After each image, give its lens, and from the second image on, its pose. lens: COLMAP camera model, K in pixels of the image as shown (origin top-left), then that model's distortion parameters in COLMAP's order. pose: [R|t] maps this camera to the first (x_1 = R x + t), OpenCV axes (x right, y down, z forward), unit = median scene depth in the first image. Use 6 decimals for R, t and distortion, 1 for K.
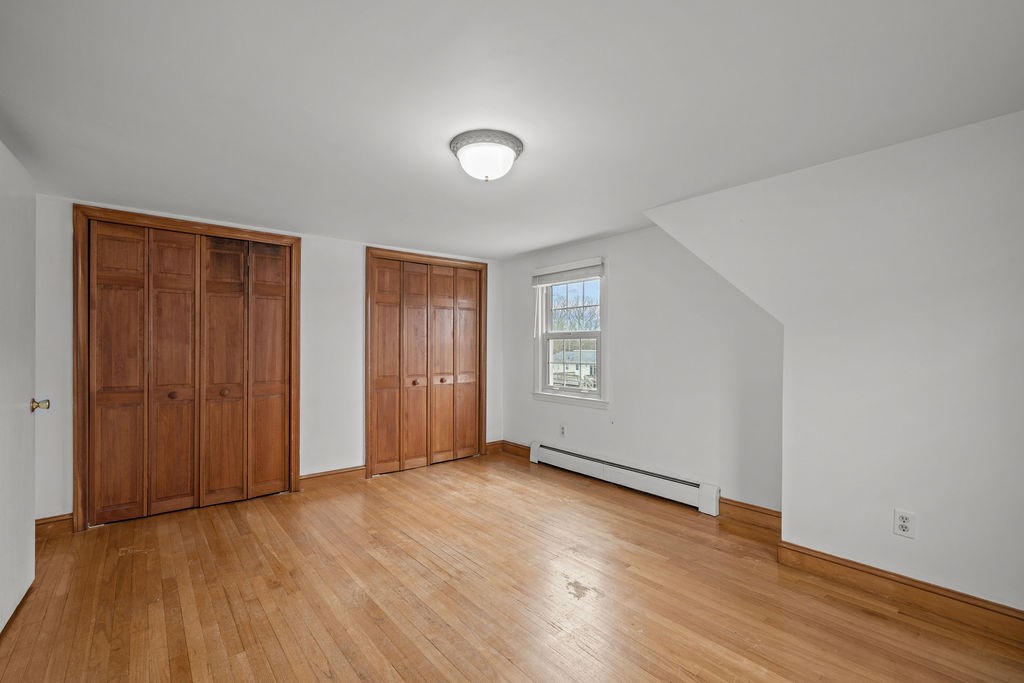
lens RADIAL K [[445.5, 0, 506.6], [0, 445.5, 344.7], [0, 0, 1]] dist [0.000002, 0.000209]
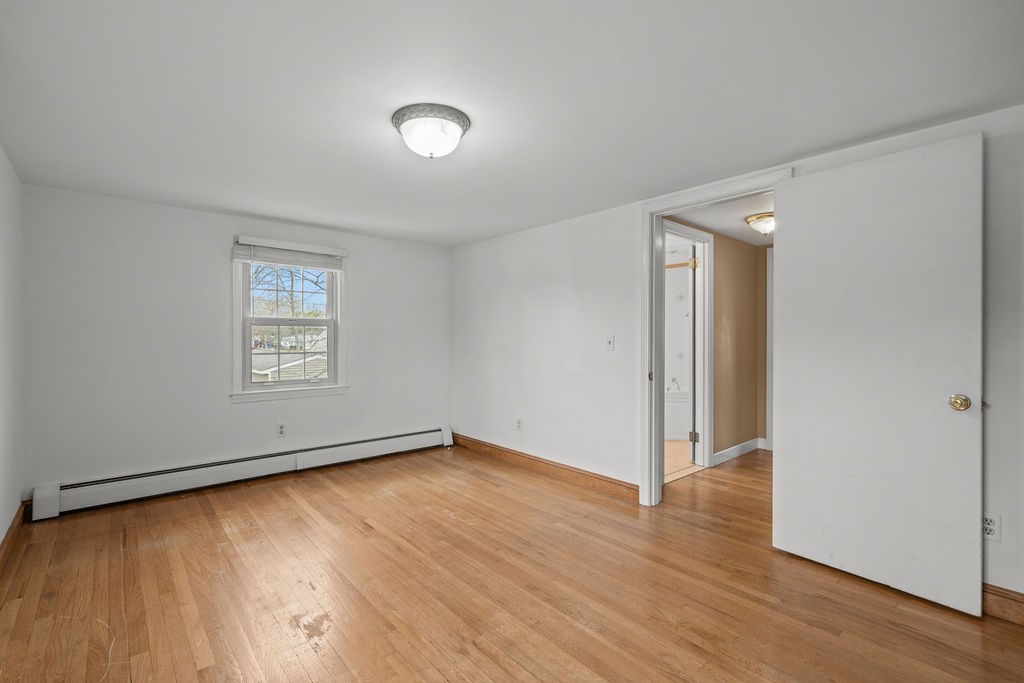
lens RADIAL K [[445.5, 0, 506.6], [0, 445.5, 344.7], [0, 0, 1]] dist [0.000002, 0.000209]
pose [[-0.998929, -0.003294, -0.046144, -0.161090], [-0.003653, 0.999964, 0.007702, 0.019212], [0.046117, 0.007862, -0.998905, 1.953986]]
